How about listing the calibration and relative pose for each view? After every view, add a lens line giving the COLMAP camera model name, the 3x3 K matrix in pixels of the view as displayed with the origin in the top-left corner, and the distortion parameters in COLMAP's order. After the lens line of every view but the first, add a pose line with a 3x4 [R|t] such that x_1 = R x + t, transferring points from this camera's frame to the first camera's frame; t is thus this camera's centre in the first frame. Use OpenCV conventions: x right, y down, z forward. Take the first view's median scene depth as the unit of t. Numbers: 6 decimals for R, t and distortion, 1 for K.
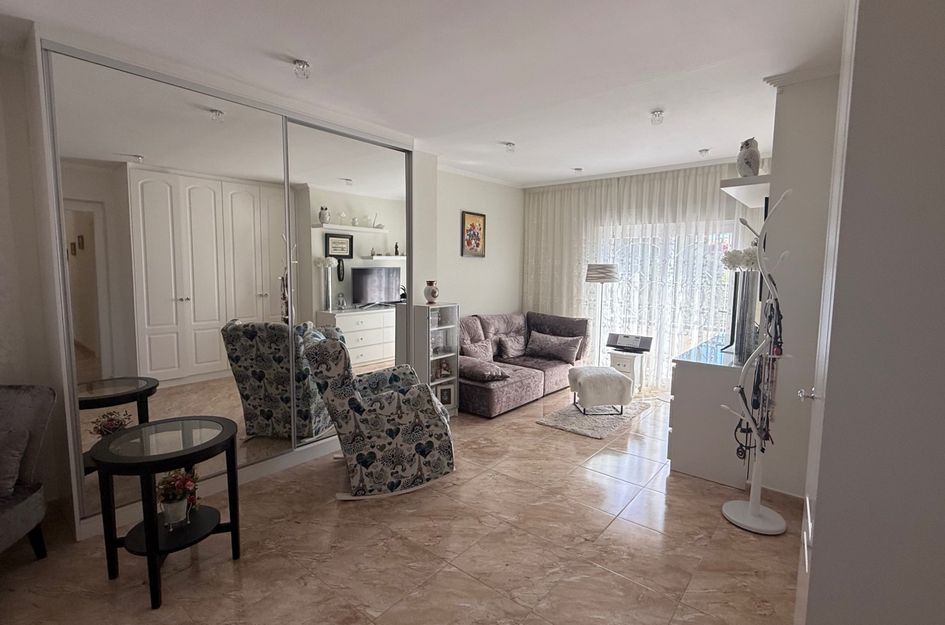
lens RADIAL K [[446.1, 0, 469.3], [0, 446.1, 309.5], [0, 0, 1]] dist [0.004368, -0.000366]
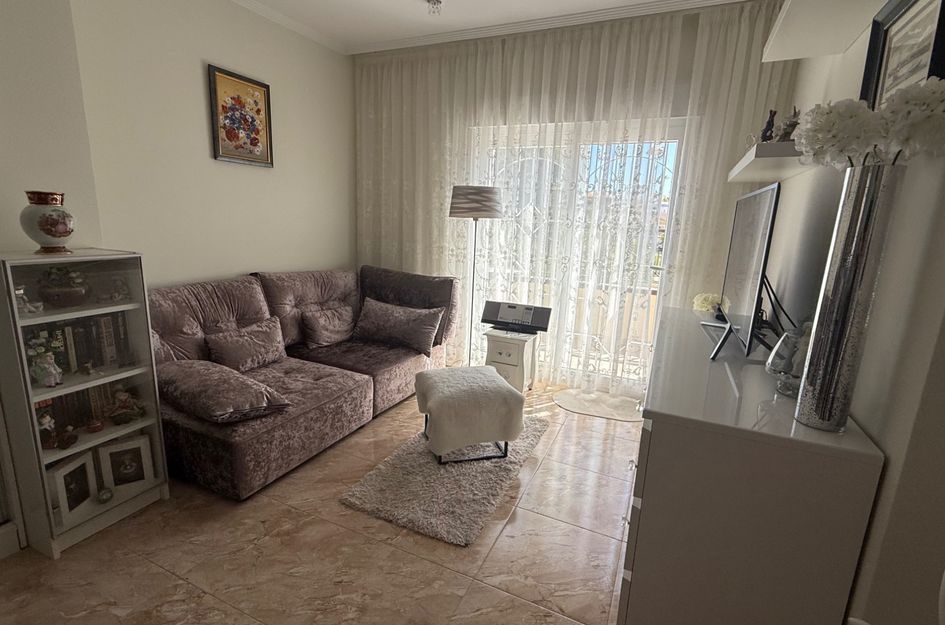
lens RADIAL K [[446.1, 0, 470.6], [0, 446.1, 313.8], [0, 0, 1]] dist [0.004368, -0.000366]
pose [[0.964470, -0.027444, 0.262765, 0.127774], [-0.006081, 0.992021, 0.125928, -0.008621], [-0.264124, -0.123052, 0.956607, 0.406000]]
